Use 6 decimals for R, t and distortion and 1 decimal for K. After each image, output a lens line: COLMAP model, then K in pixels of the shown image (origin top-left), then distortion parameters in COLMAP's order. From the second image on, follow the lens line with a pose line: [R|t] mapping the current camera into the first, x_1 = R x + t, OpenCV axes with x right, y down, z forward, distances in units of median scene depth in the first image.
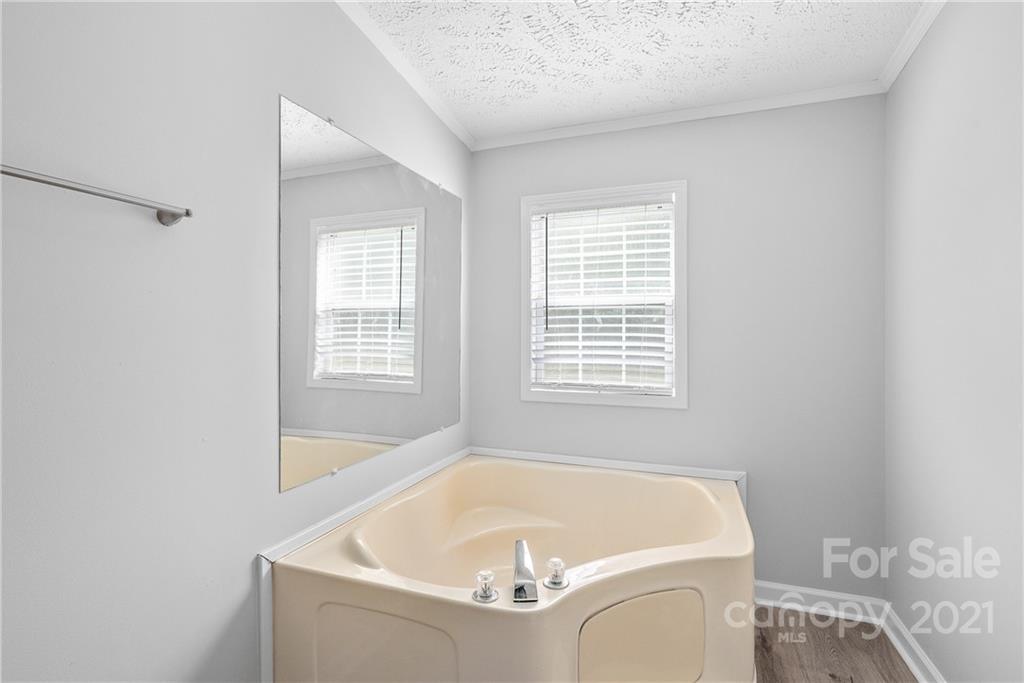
lens RADIAL K [[488.9, 0, 512.3], [0, 488.9, 336.8], [0, 0, 1]] dist [-0.015668, 0.000120]
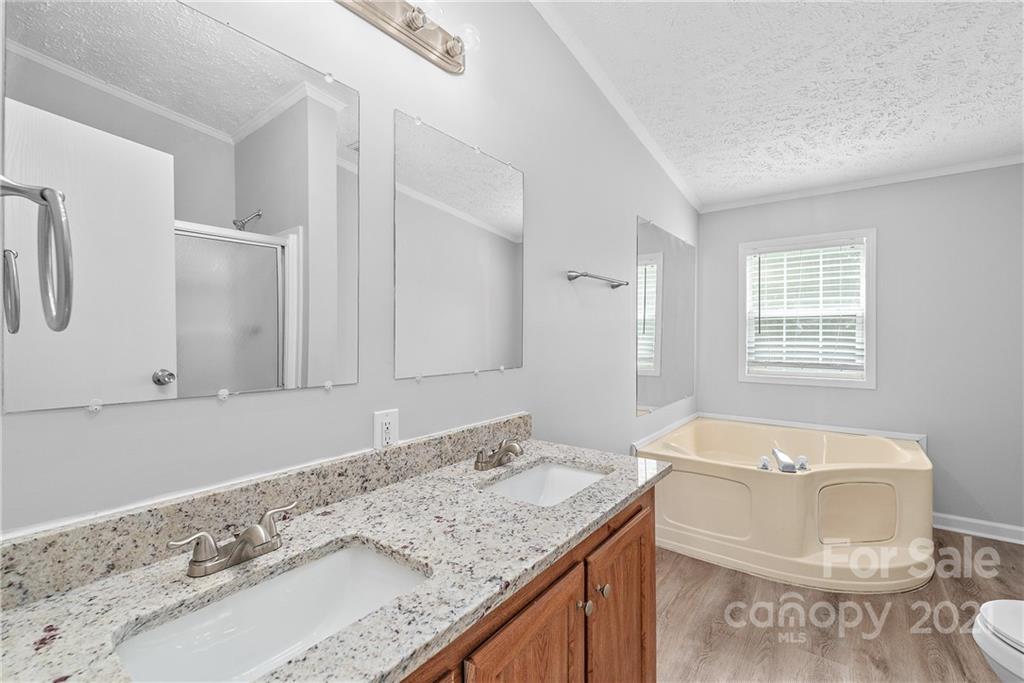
lens RADIAL K [[446.5, 0, 508.5], [0, 446.5, 340.3], [0, 0, 1]] dist [-0.001460, 0.000123]
pose [[0.953737, 0.003931, -0.300618, -0.248742], [-0.002858, 0.999988, 0.004009, 0.002180], [0.300630, -0.002965, 0.953736, -0.515886]]
